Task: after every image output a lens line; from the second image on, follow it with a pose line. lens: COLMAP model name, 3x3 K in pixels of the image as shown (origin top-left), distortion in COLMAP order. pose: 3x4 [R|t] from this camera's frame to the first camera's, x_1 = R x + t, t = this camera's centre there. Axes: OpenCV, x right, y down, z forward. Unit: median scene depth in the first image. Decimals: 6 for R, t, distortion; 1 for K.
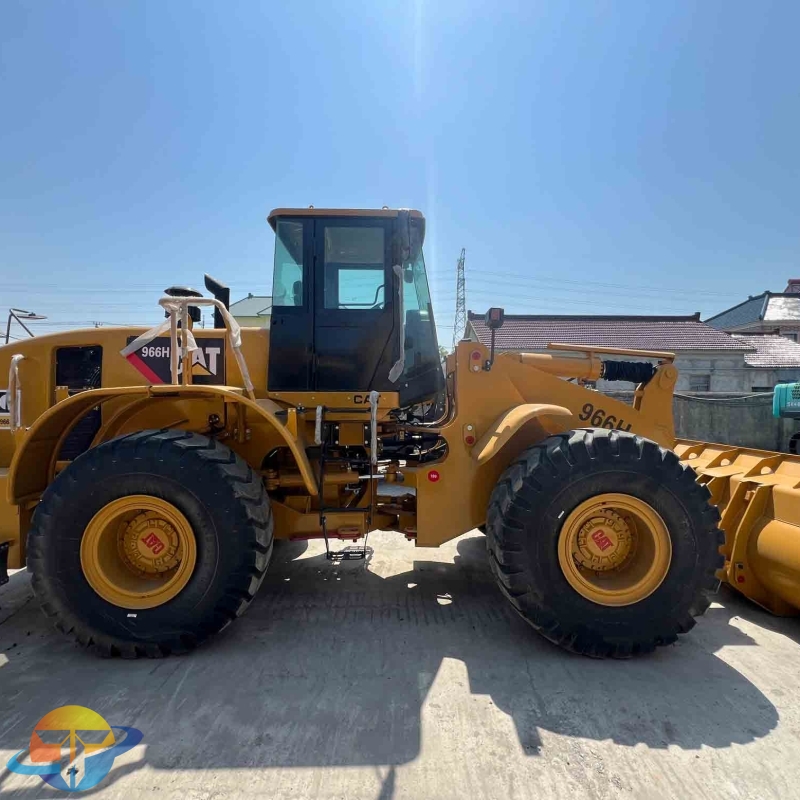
lens RADIAL K [[429.1, 0, 400.1], [0, 429.1, 396.2], [0, 0, 1]] dist [-0.002468, 0.000716]
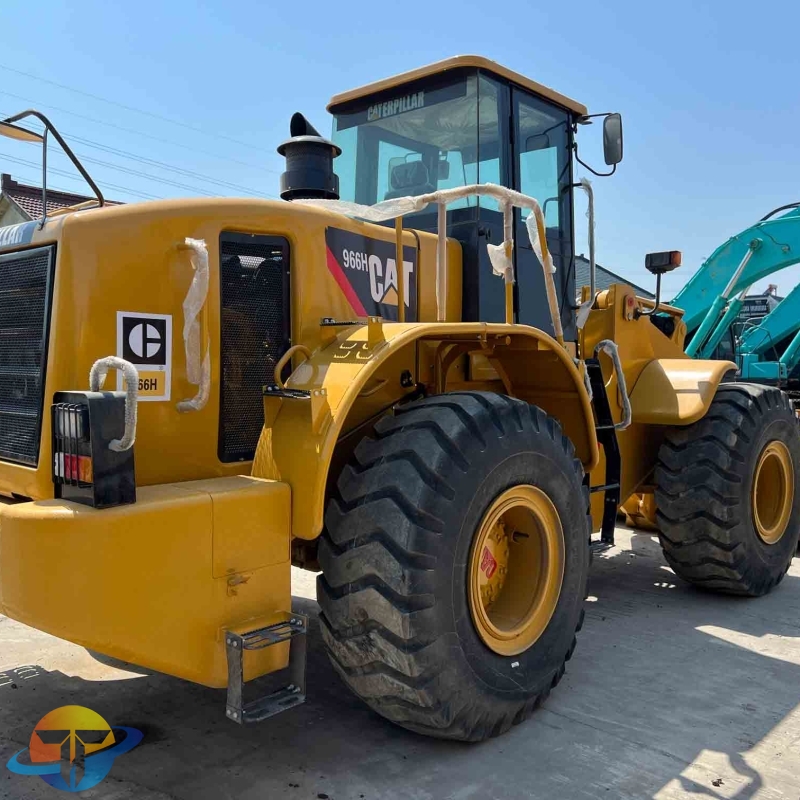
lens RADIAL K [[807.2, 0, 400.0], [0, 807.2, 400.0], [0, 0, 1]] dist [0.108867, -0.190390]
pose [[0.690447, -0.025316, 0.722940, -1.478478], [-0.012922, 0.998796, 0.047317, 0.034124], [-0.723268, -0.042012, 0.689288, 0.234571]]
